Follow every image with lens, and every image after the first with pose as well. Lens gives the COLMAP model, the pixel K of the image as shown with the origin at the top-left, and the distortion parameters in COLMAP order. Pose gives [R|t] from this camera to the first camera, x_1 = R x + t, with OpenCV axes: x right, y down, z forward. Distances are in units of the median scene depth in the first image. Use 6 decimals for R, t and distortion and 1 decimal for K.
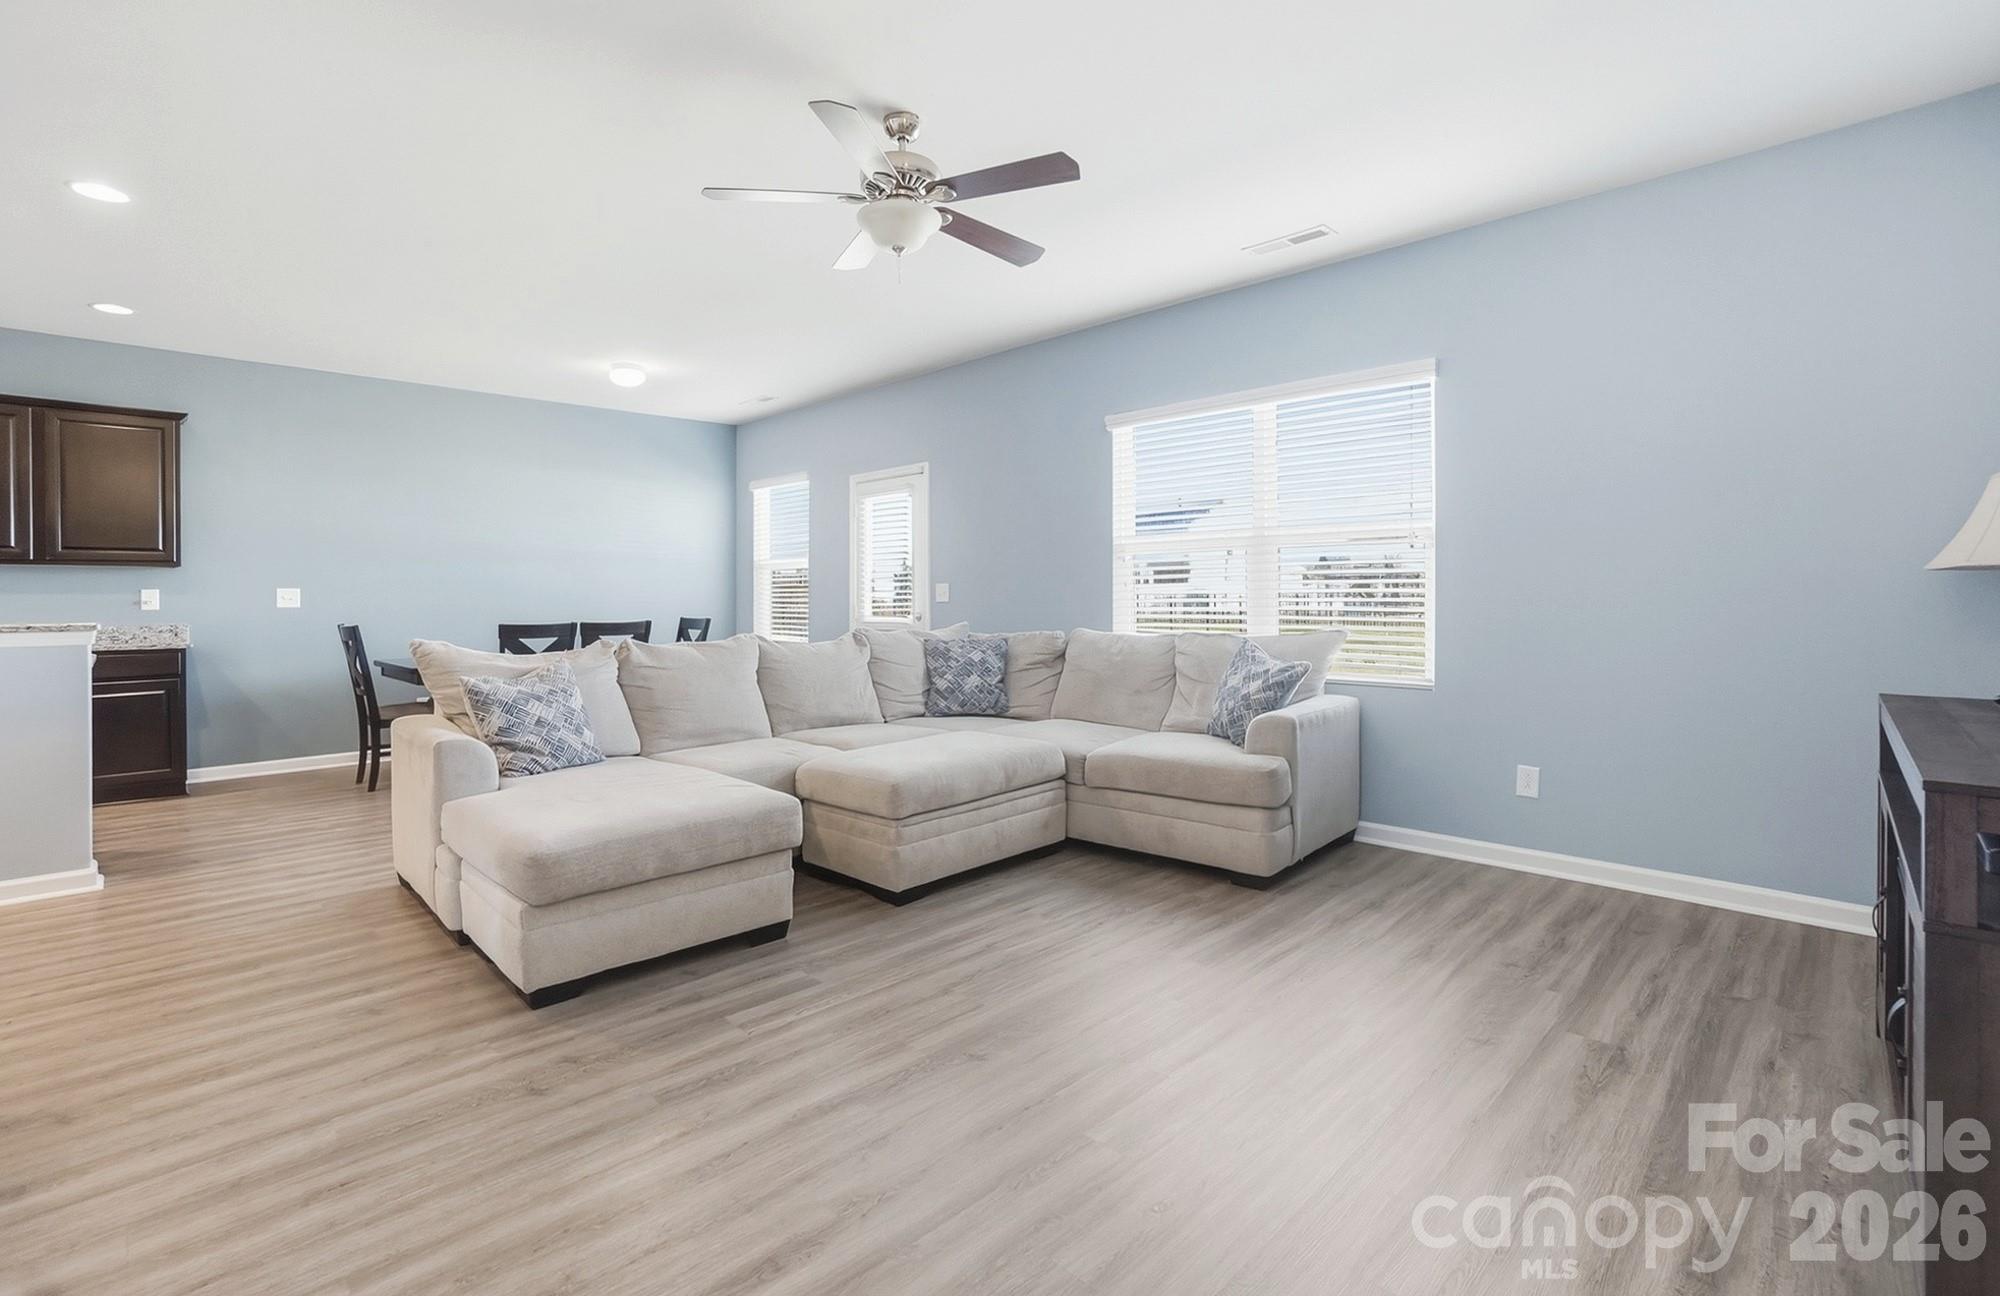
lens RADIAL K [[951.3, 0, 999.9], [0, 951.3, 626.7], [0, 0, 1]] dist [-0.002426, 0.000057]
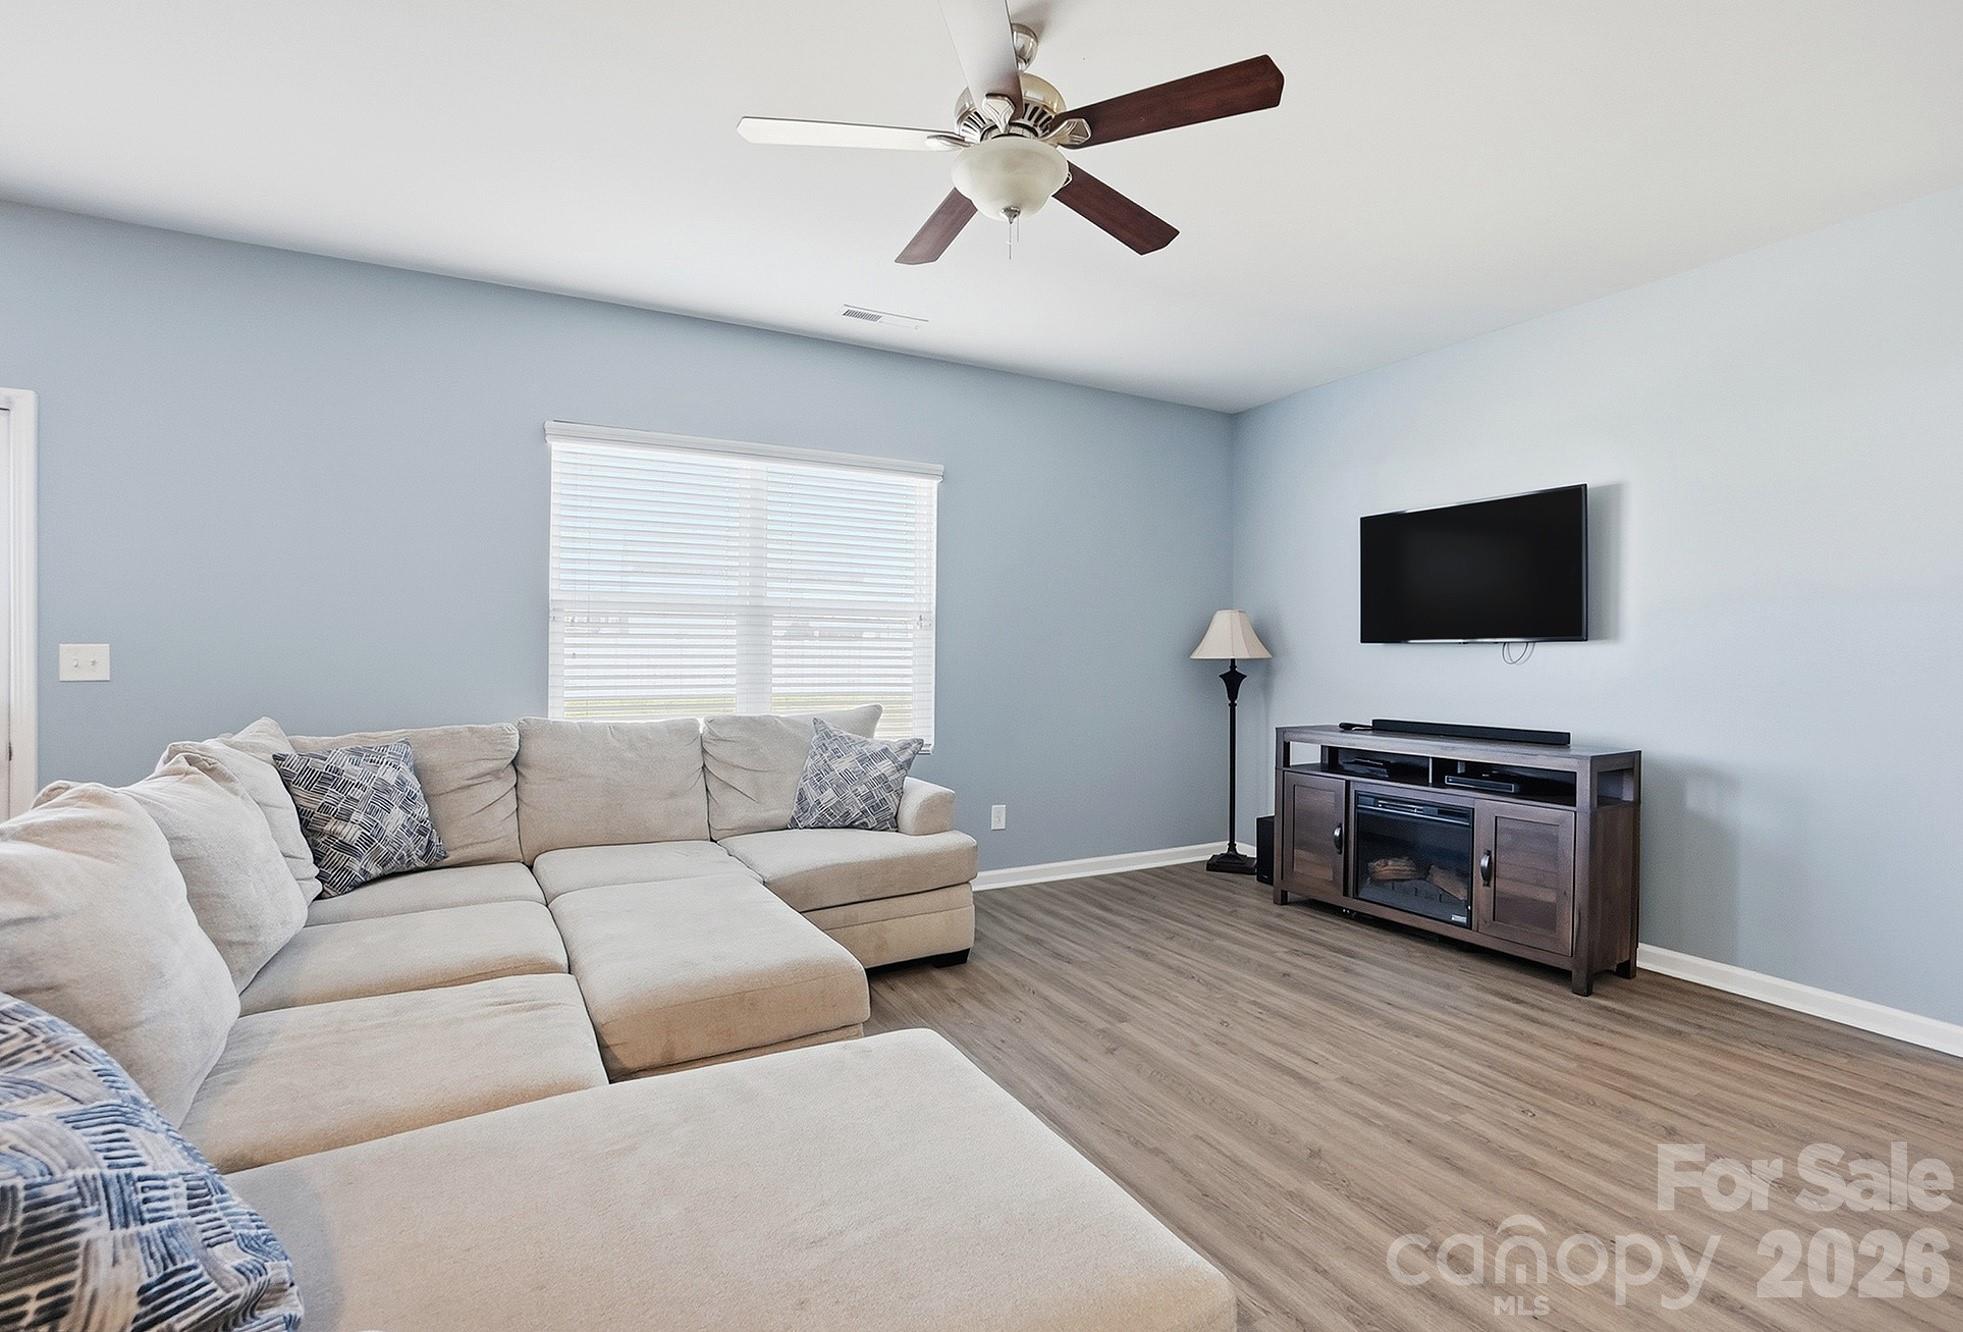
lens RADIAL K [[943.2, 0, 981.5], [0, 943.2, 666.0], [0, 0, 1]] dist [-0.041537, 0.000065]
pose [[0.265034, -0.000244, 0.964239, -0.773193], [0.028322, 0.999570, -0.007532, -0.034830], [-0.963823, 0.029306, 0.264928, 0.803445]]
